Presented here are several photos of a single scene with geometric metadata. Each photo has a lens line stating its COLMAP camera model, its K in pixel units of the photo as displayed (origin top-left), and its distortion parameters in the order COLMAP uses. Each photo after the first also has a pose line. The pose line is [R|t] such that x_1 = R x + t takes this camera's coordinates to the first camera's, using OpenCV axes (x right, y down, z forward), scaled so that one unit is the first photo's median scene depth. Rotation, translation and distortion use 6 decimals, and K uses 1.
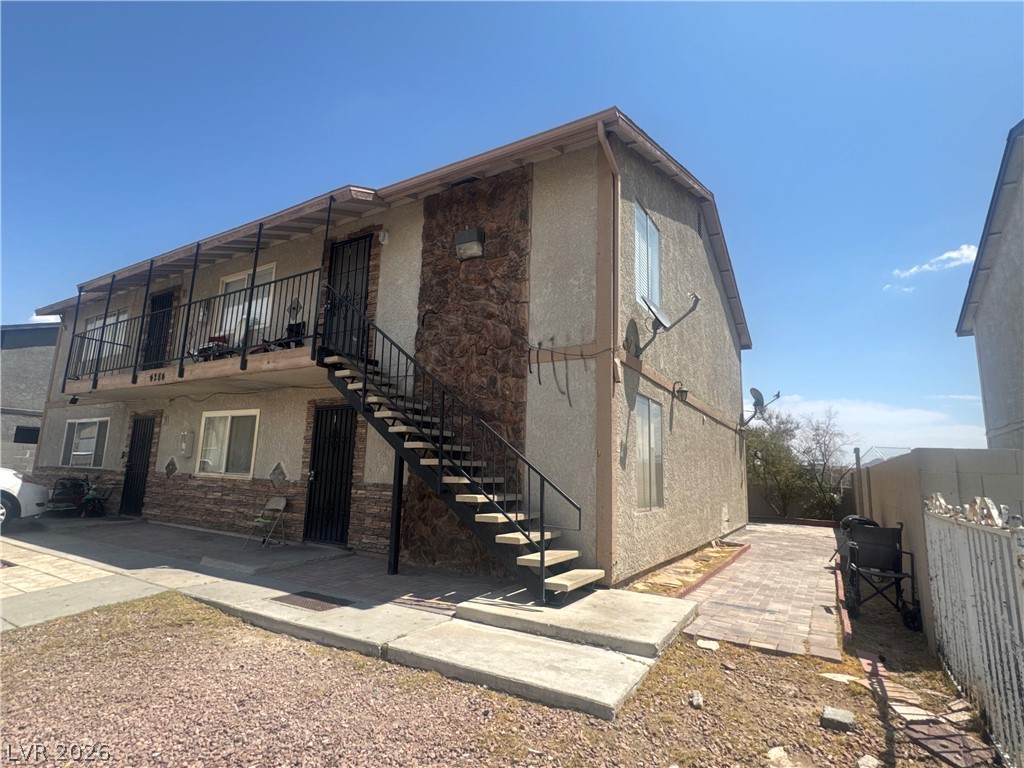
lens RADIAL K [[531.5, 0, 510.9], [0, 531.5, 377.9], [0, 0, 1]] dist [0.004437, 0.001384]
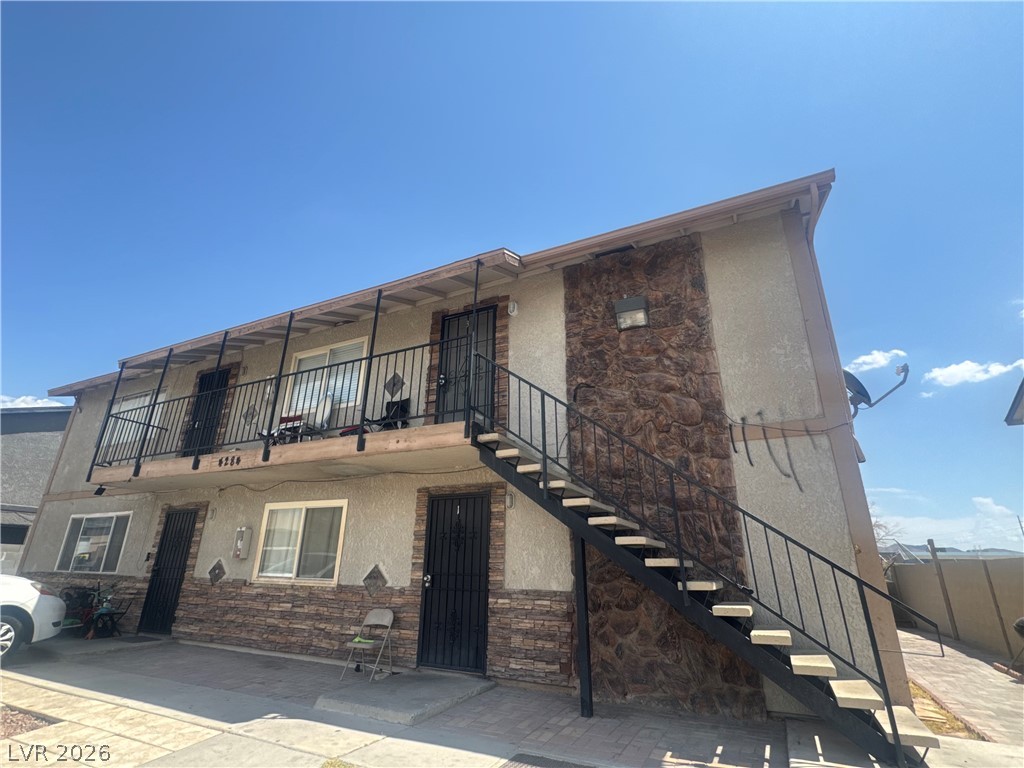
lens RADIAL K [[502.2, 0, 509.3], [0, 502.2, 377.7], [0, 0, 1]] dist [0.003473, -0.001459]
pose [[0.996593, 0.015371, 0.081029, -0.318002], [-0.000081, 0.982661, -0.185411, 0.018189], [-0.082474, 0.184773, 0.979315, 0.164420]]
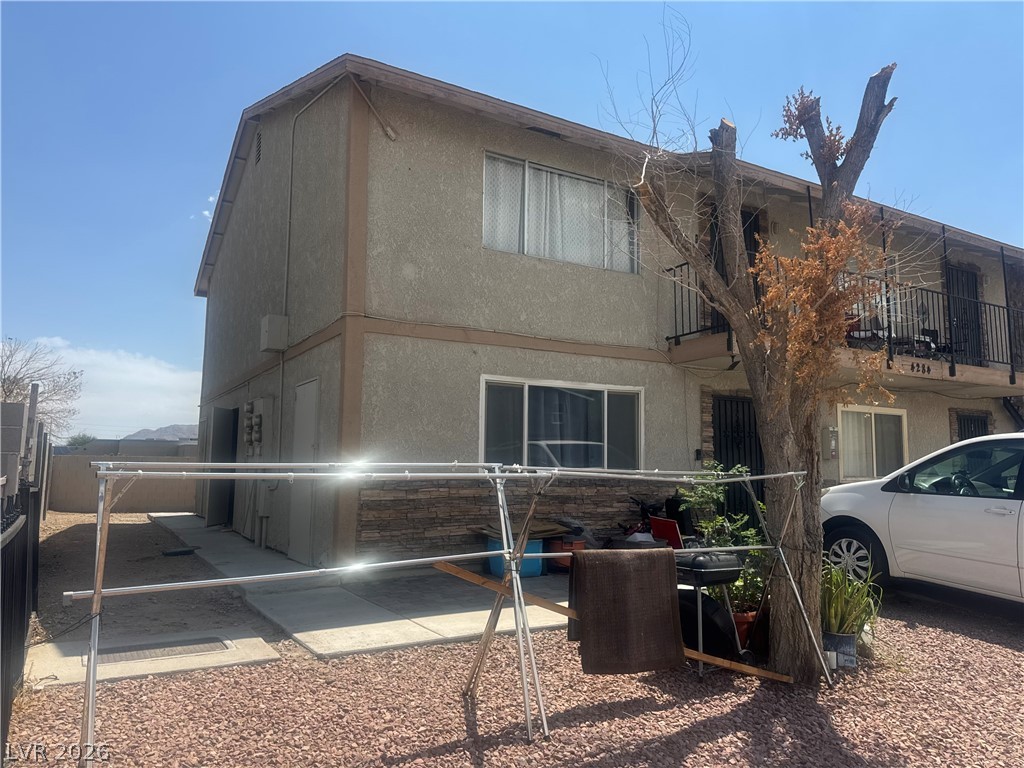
lens RADIAL K [[734.9, 0, 505.9], [0, 734.9, 382.1], [0, 0, 1]] dist [0.047179, -0.051156]
pose [[0.467369, 0.074229, 0.880941, -2.267450], [-0.152575, 0.988289, -0.002328, 0.139315], [-0.870797, -0.133322, 0.473221, 1.139129]]
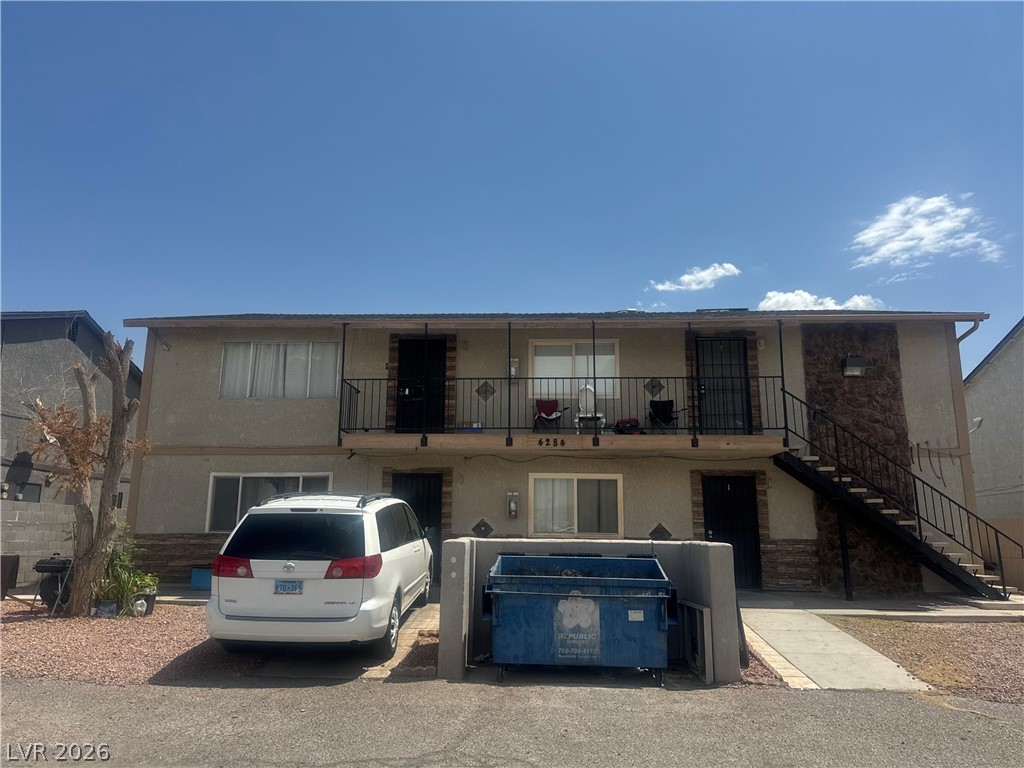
lens RADIAL K [[734.9, 0, 503.7], [0, 734.9, 377.6], [0, 0, 1]] dist [0.047179, -0.051156]
pose [[0.878821, 0.077950, 0.470741, -1.618488], [-0.066443, 0.996946, -0.041042, -0.071389], [-0.472503, 0.004791, 0.881316, -0.263673]]
